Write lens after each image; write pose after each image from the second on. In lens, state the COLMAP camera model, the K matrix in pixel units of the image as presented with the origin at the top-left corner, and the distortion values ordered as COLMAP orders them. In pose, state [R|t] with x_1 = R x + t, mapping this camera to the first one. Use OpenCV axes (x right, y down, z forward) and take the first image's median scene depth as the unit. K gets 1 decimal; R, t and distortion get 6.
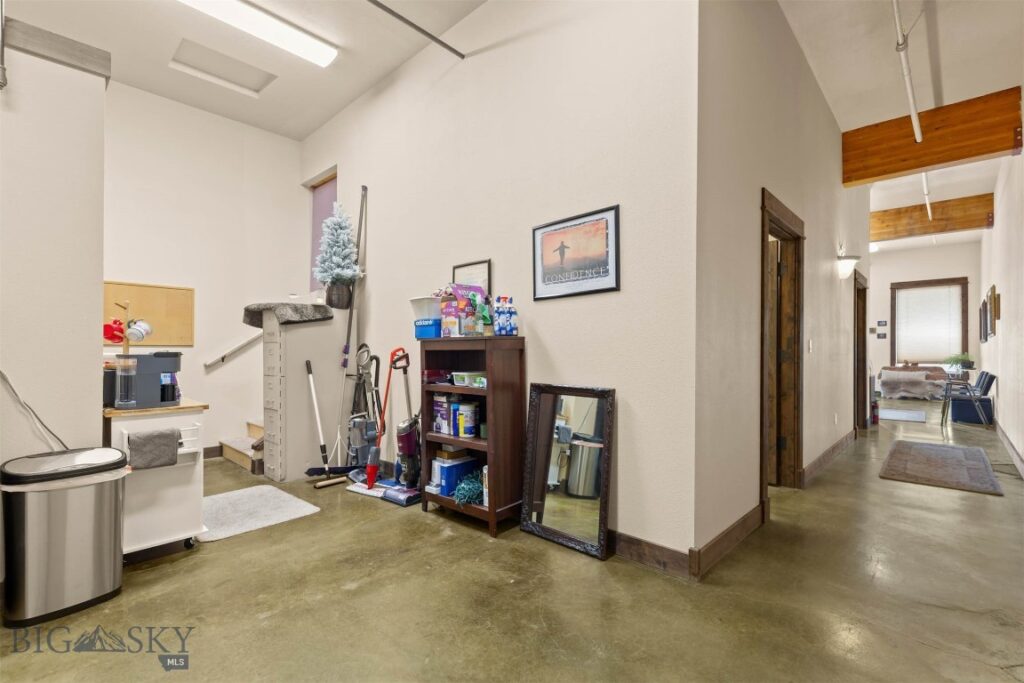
lens RADIAL K [[459.7, 0, 512.2], [0, 459.7, 347.2], [0, 0, 1]] dist [0.002364, -0.000258]
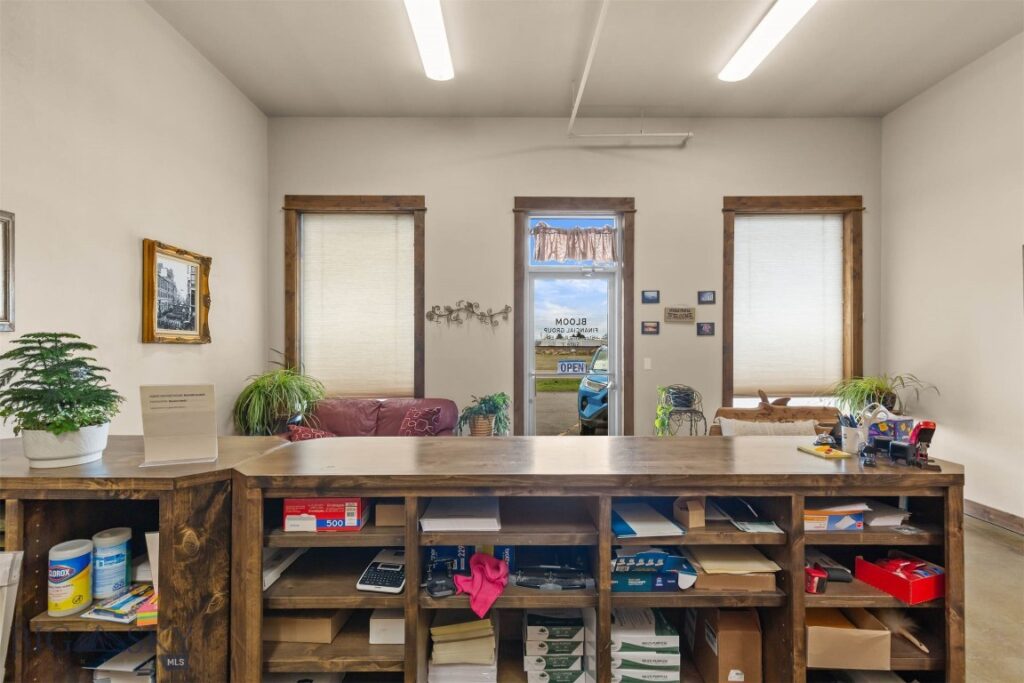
lens RADIAL K [[465.4, 0, 512.0], [0, 465.4, 341.5], [0, 0, 1]] dist [0.005459, 0.000304]
pose [[0.724106, 0.006693, 0.689656, 0.417473], [-0.004188, 0.999977, -0.005307, -0.011463], [-0.689676, 0.000954, 0.724118, 0.842823]]
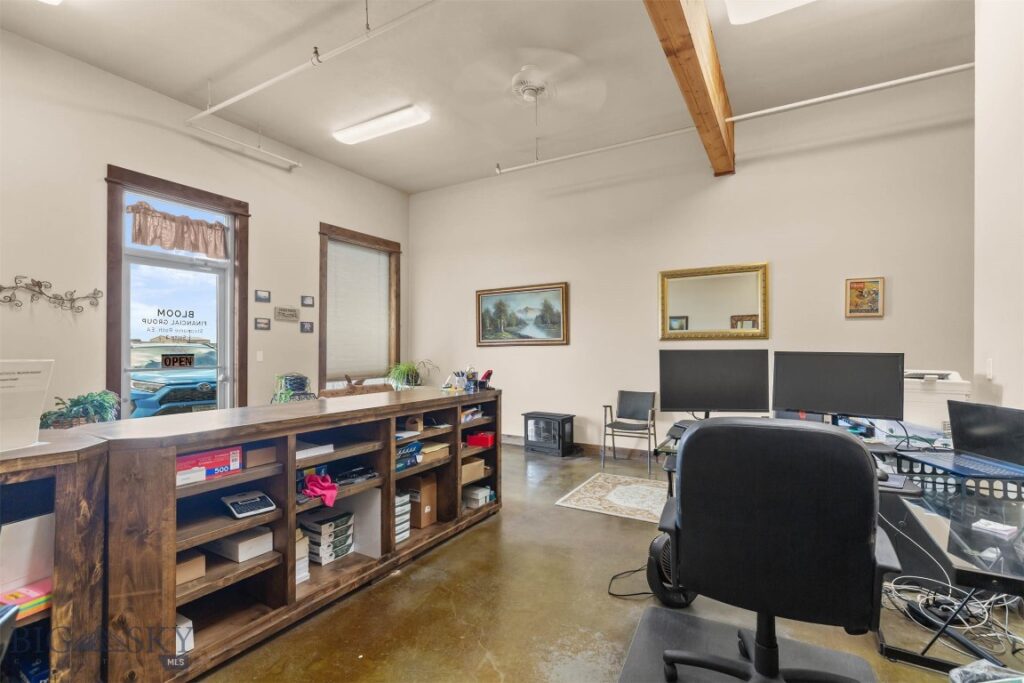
lens RADIAL K [[469.4, 0, 516.8], [0, 469.4, 351.1], [0, 0, 1]] dist [0.015015, -0.000521]
pose [[-0.223142, -0.002759, 0.974782, 0.281743], [-0.007816, 0.999969, 0.001041, -0.002136], [-0.974755, -0.007387, -0.223157, 0.914137]]
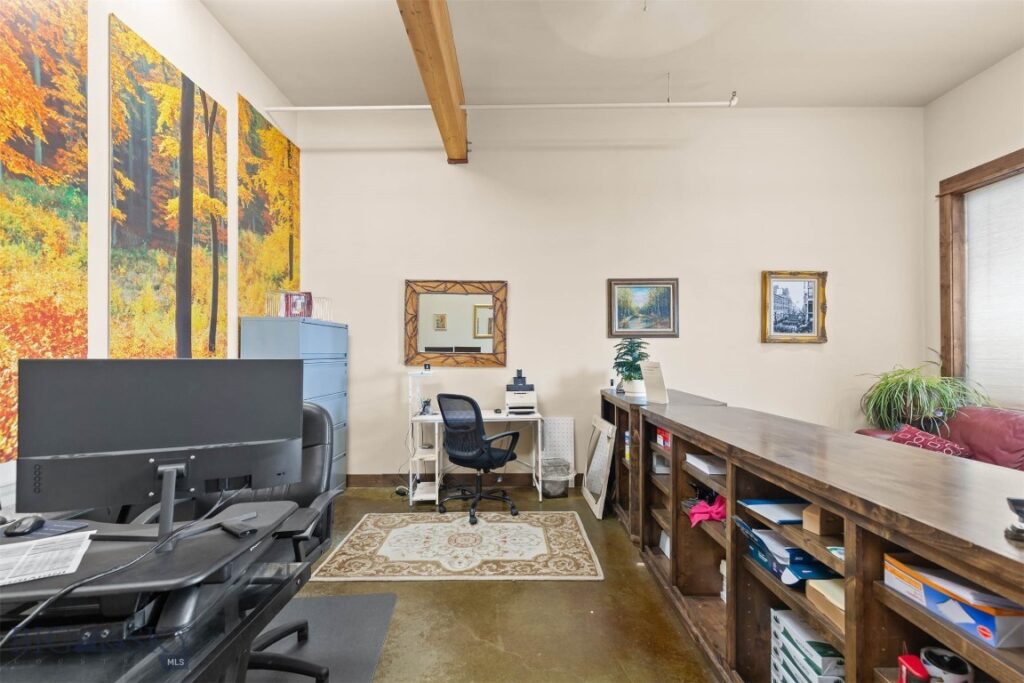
lens RADIAL K [[469.4, 0, 516.8], [0, 469.4, 351.1], [0, 0, 1]] dist [0.015015, -0.000521]
pose [[0.691532, -0.004228, -0.722333, 0.593132], [0.004639, 0.999988, -0.001412, -0.004643], [0.722331, -0.002374, 0.691544, 0.762182]]
